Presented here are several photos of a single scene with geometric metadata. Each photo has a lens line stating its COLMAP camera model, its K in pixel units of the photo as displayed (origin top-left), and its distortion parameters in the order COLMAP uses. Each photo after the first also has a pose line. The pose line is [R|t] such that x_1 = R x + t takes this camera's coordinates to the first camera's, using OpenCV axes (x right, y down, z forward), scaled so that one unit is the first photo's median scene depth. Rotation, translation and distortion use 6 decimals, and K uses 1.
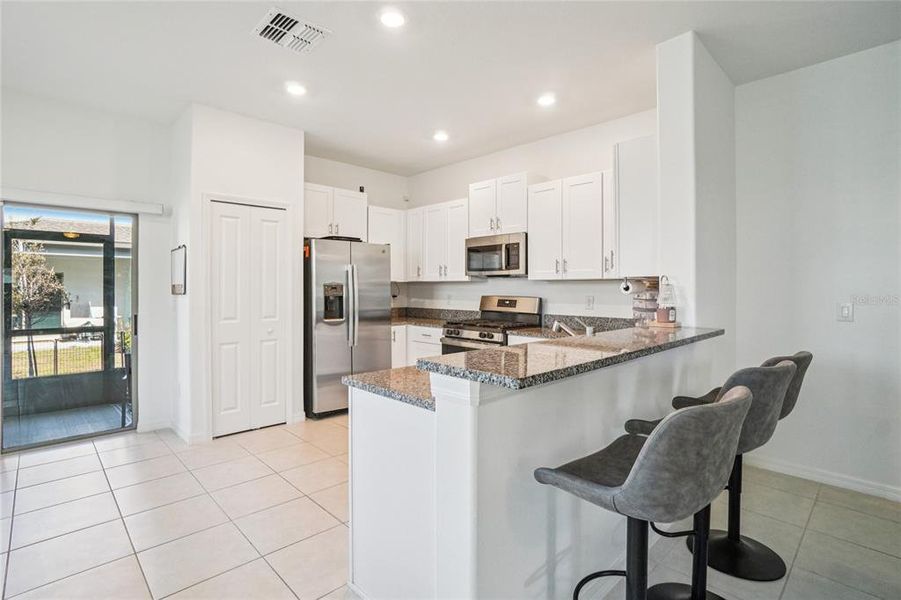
lens RADIAL K [[430.4, 0, 440.5], [0, 430.4, 287.1], [0, 0, 1]] dist [-0.001270, -0.000160]
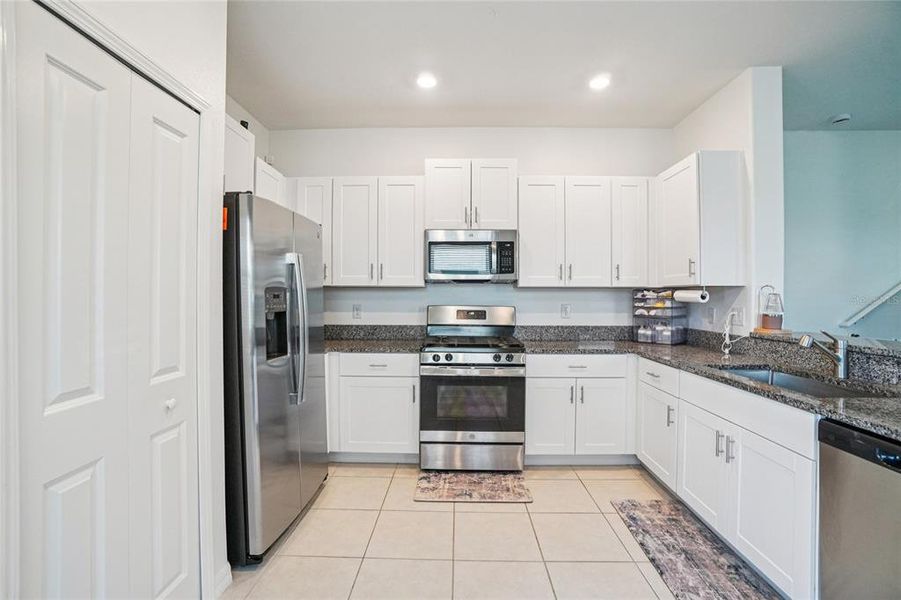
lens RADIAL K [[396.2, 0, 447.6], [0, 396.2, 294.2], [0, 0, 1]] dist [-0.054668, 0.020257]
pose [[0.709310, 0.001813, 0.704895, -0.421162], [-0.003776, 0.999992, 0.001228, -0.001619], [-0.704887, -0.003533, 0.709311, 0.513780]]
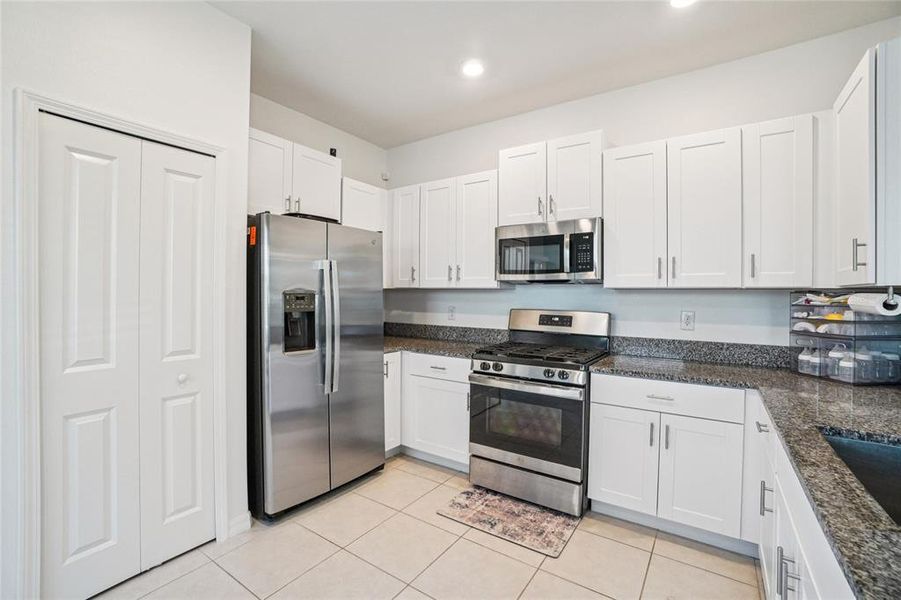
lens RADIAL K [[396.2, 0, 447.6], [0, 396.2, 294.2], [0, 0, 1]] dist [-0.054668, 0.020257]
pose [[0.978258, 0.005728, 0.207311, -0.157222], [-0.006571, 0.999973, 0.003379, -0.006326], [-0.207286, -0.004668, 0.978269, 0.417327]]
